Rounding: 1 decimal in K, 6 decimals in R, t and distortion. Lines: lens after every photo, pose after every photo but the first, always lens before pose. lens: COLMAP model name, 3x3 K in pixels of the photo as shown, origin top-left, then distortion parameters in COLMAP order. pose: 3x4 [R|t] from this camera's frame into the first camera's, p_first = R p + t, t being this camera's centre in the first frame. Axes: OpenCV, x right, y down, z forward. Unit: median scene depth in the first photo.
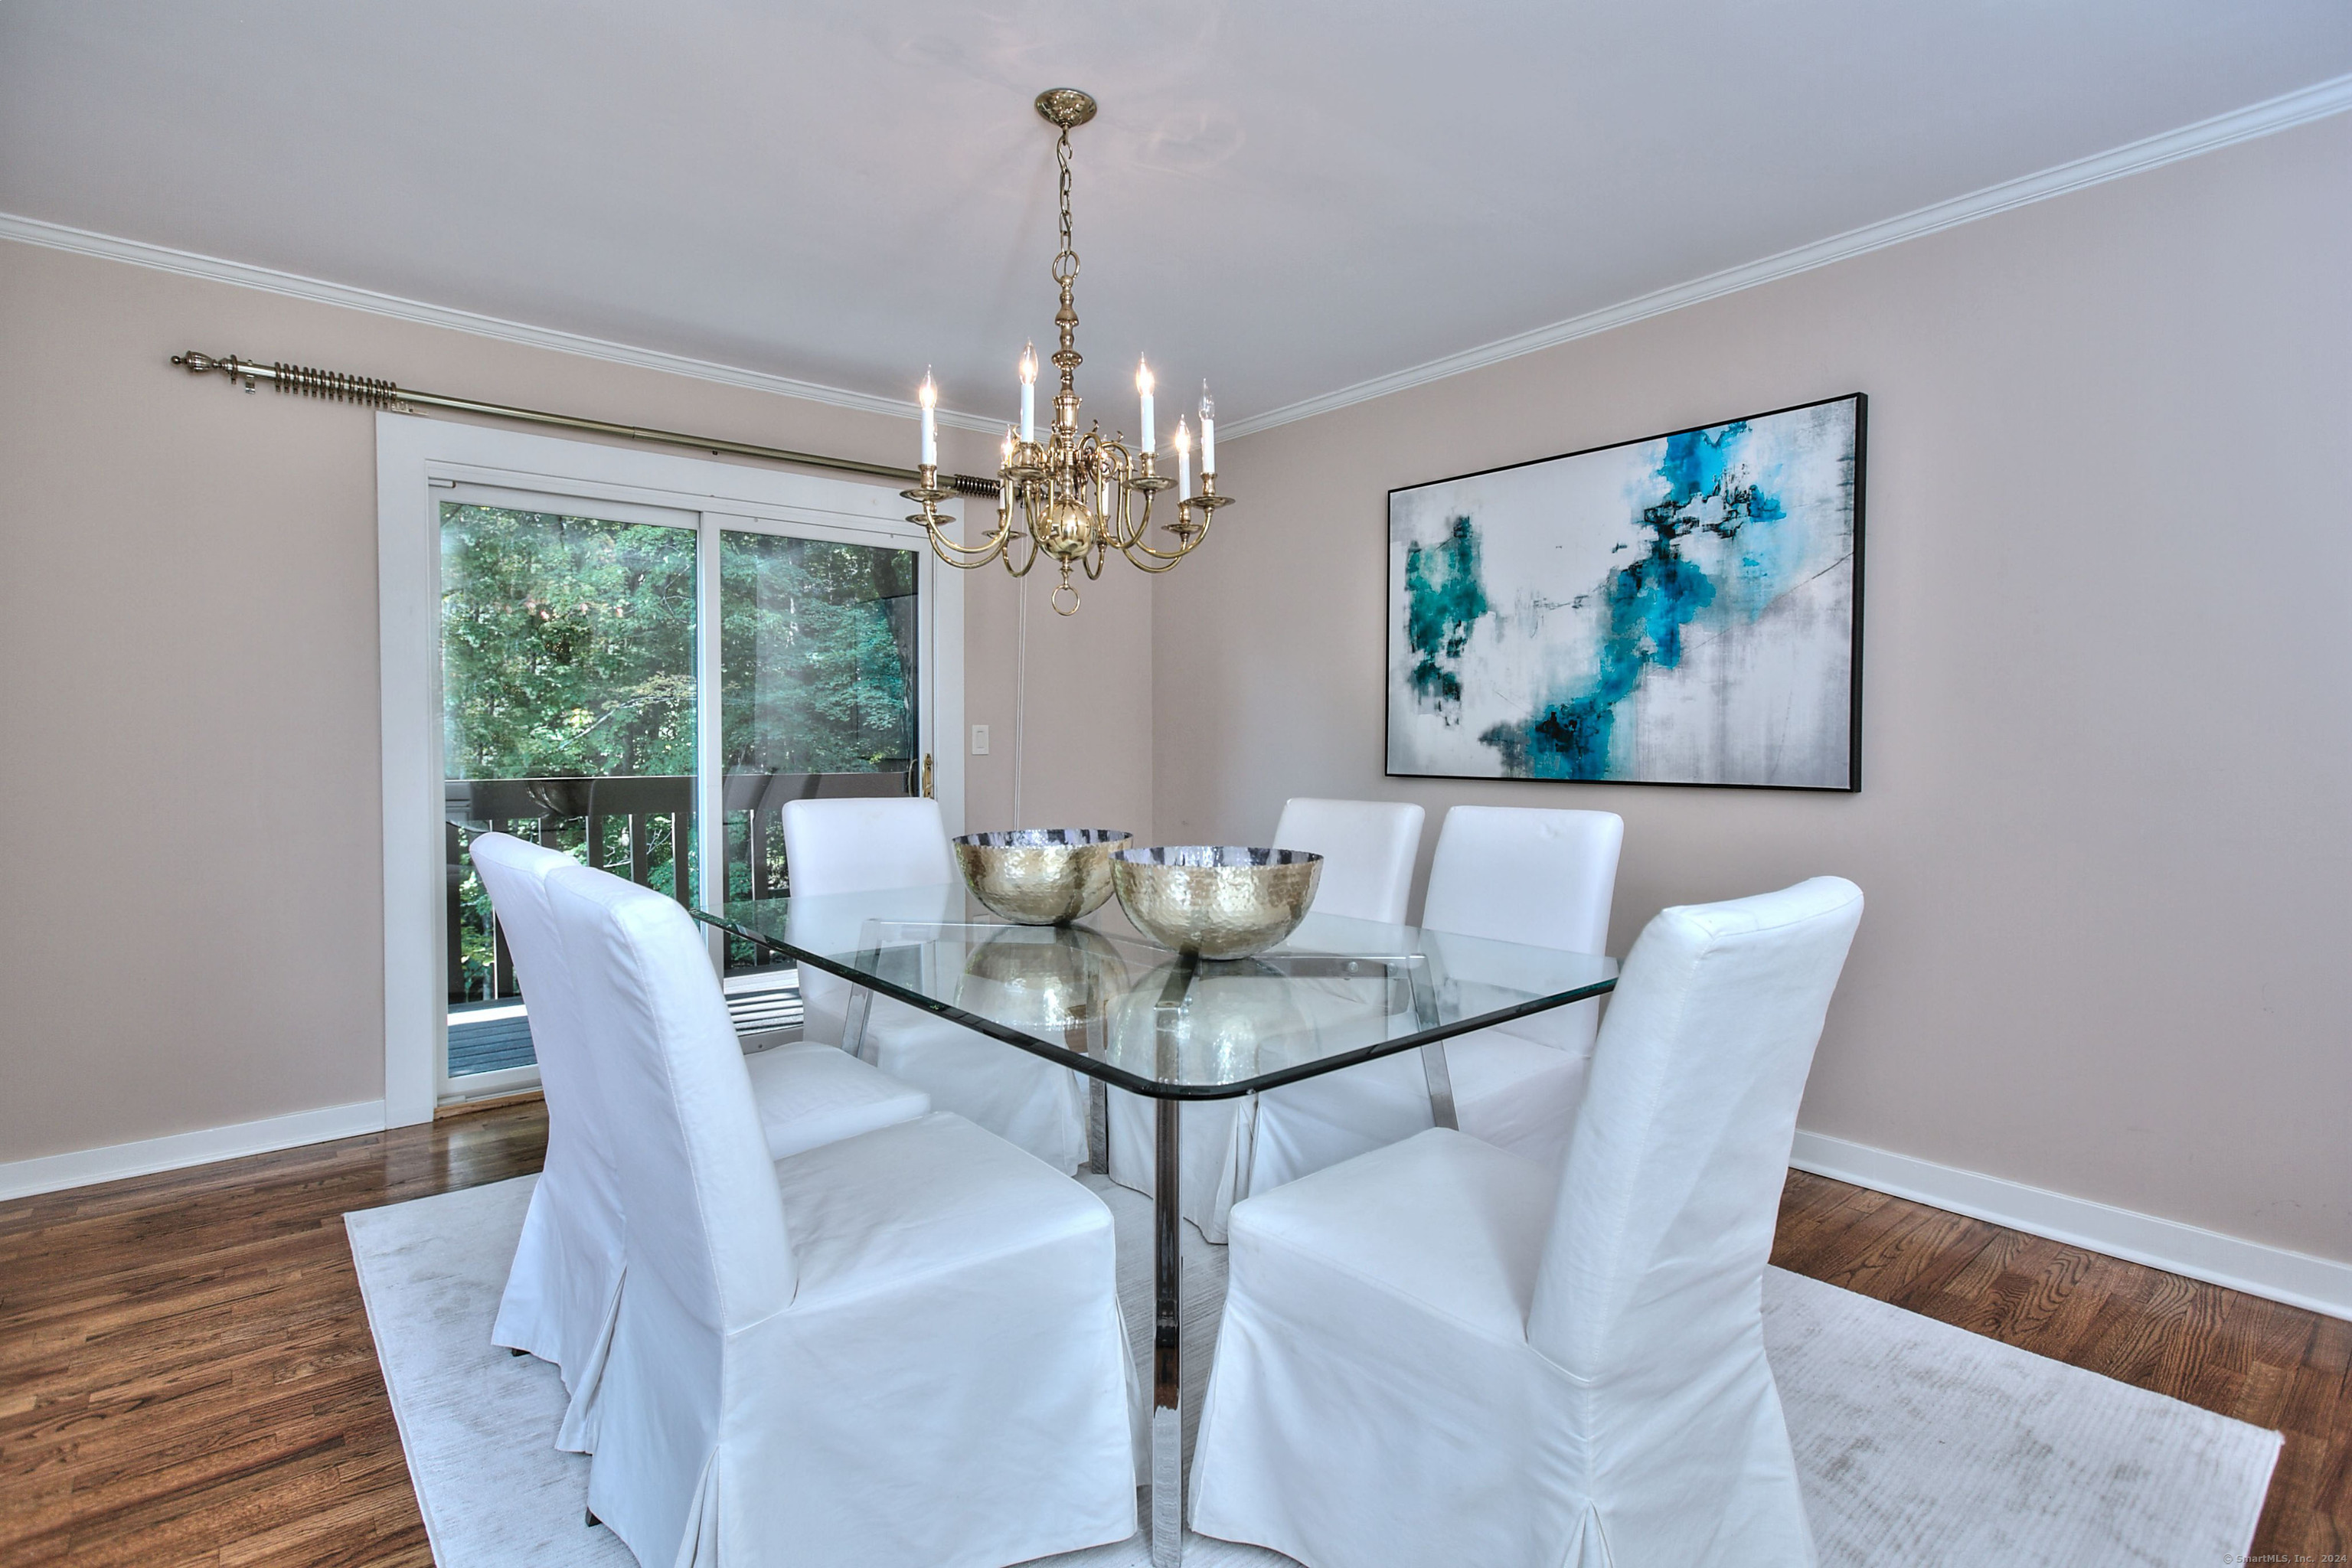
lens RADIAL K [[1216.1, 0, 1196.3], [0, 1216.1, 771.0], [0, 0, 1]] dist [0.064254, 0.001506]
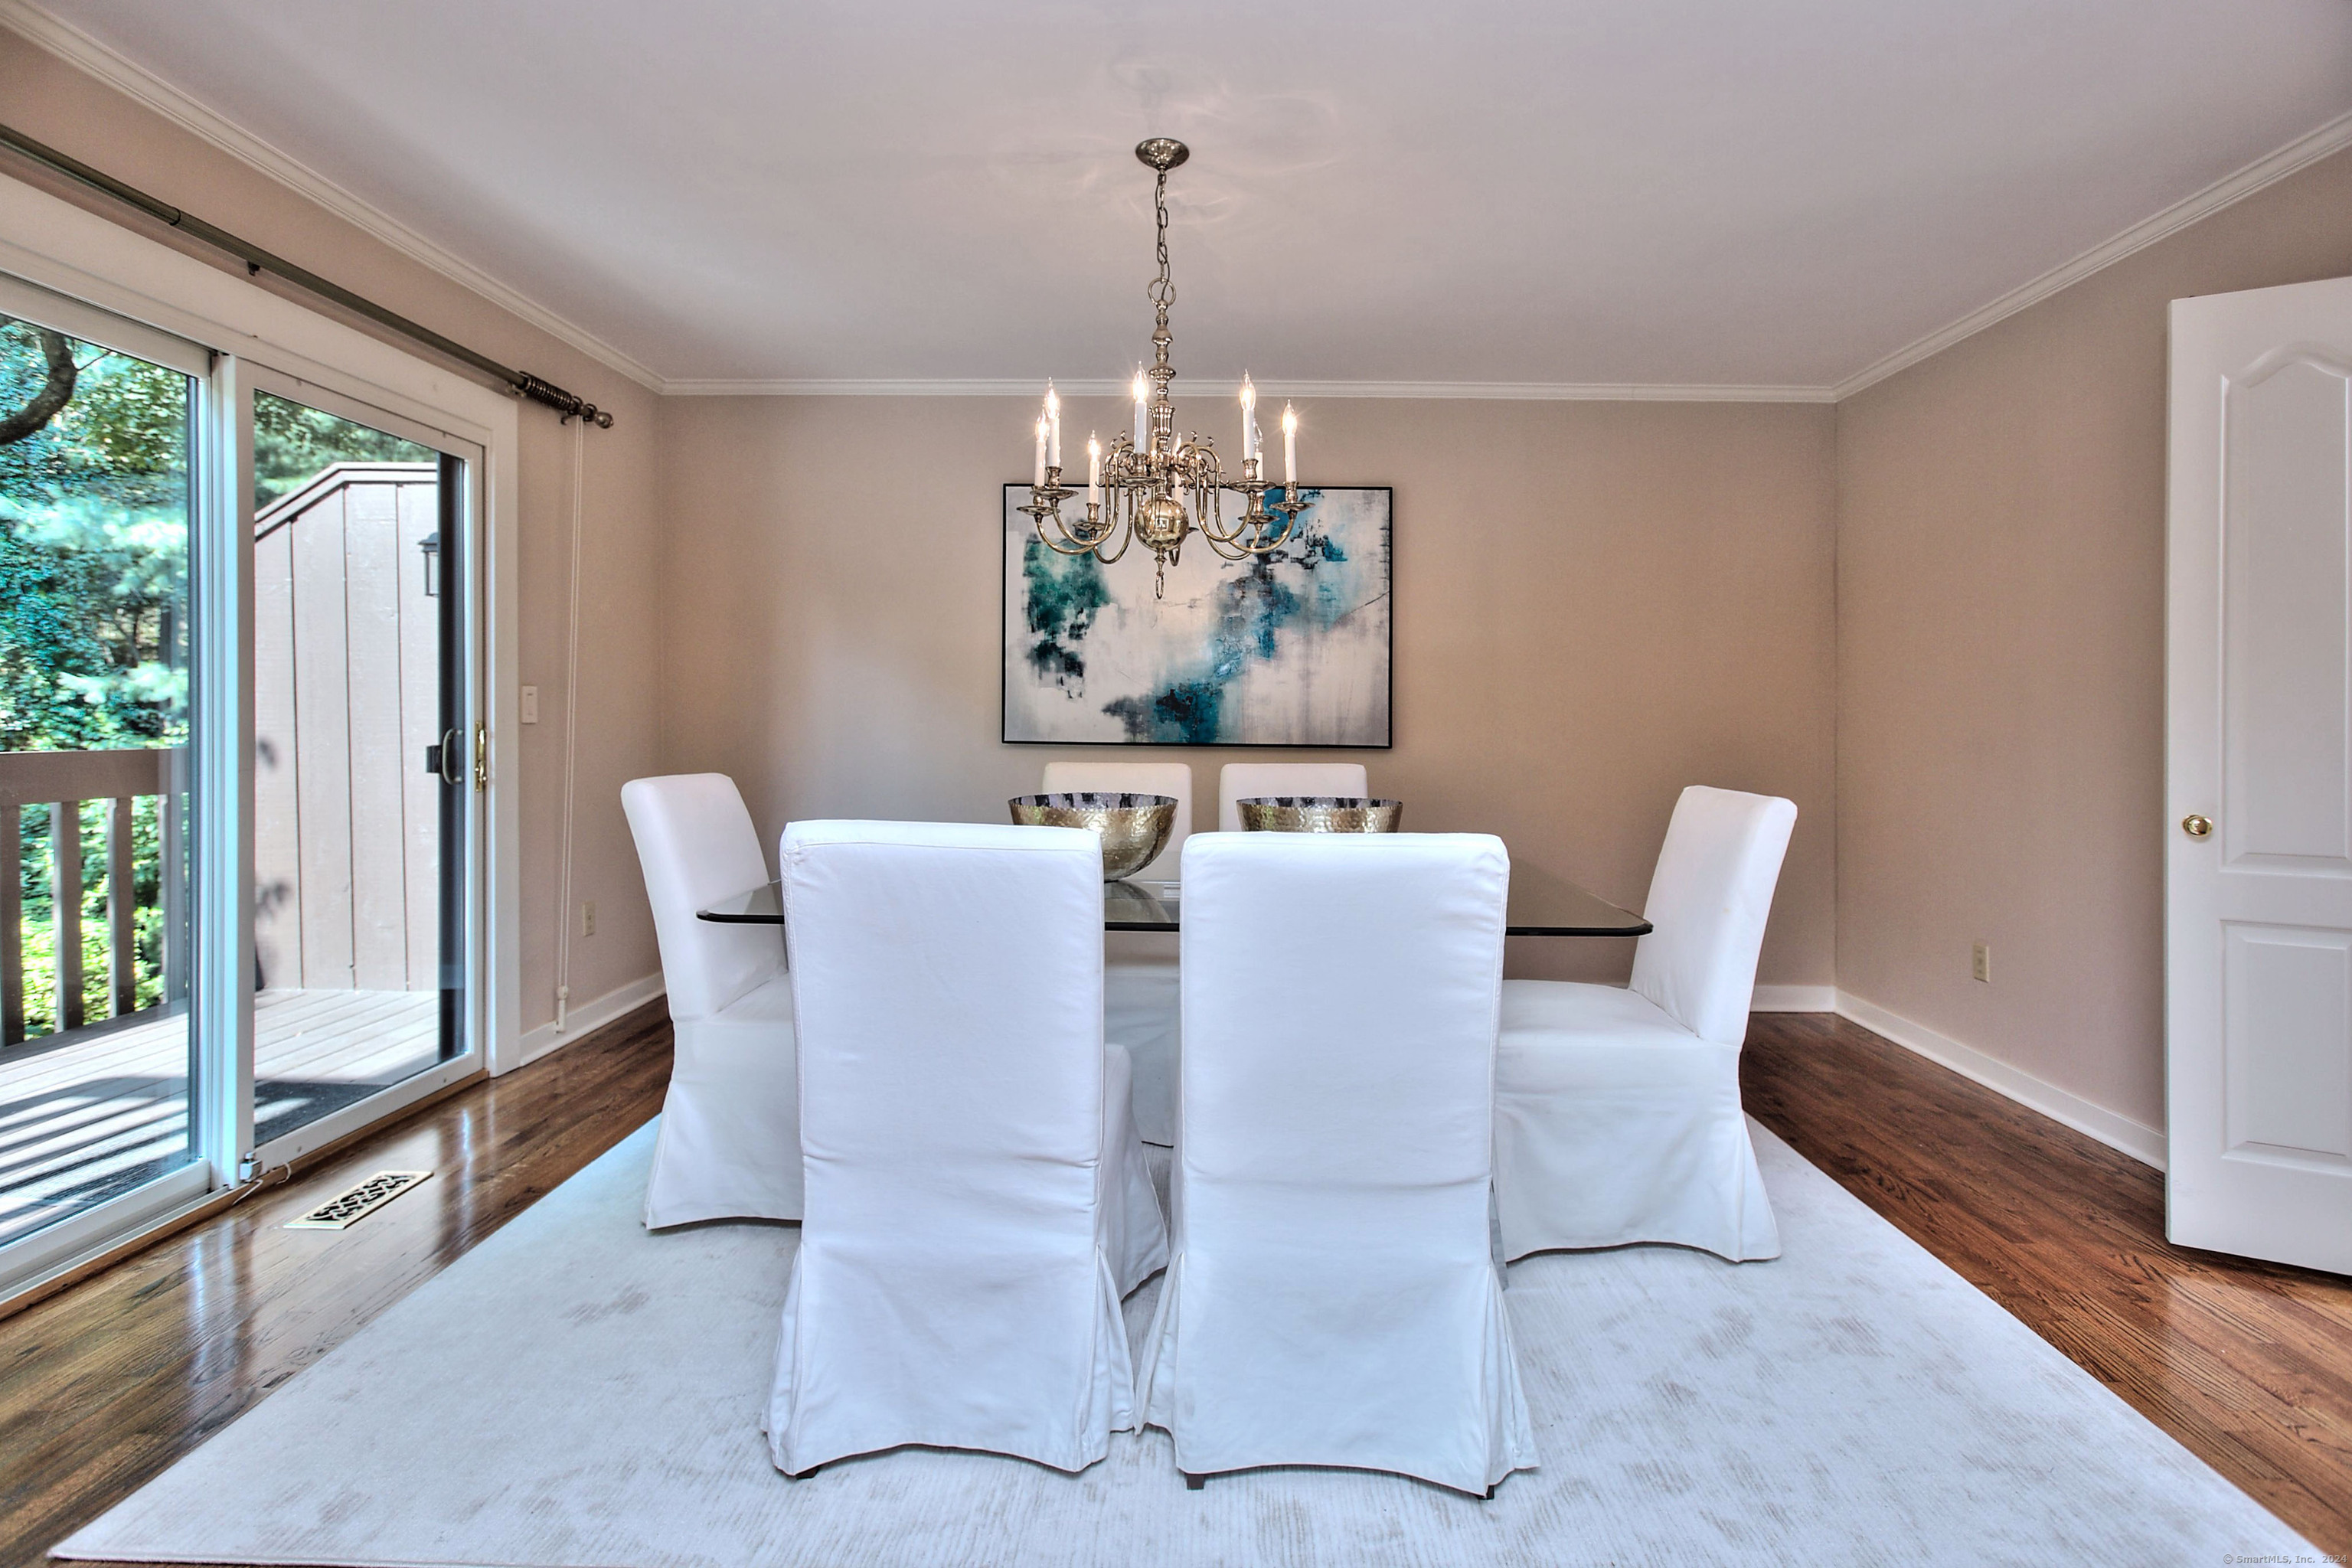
lens RADIAL K [[1216.1, 0, 1201.3], [0, 1216.1, 738.7], [0, 0, 1]] dist [0.064254, 0.001506]
pose [[0.657781, -0.010565, 0.753135, -0.678028], [0.010379, 0.999934, 0.004962, -0.003468], [-0.753137, 0.004553, 0.657847, 0.170401]]
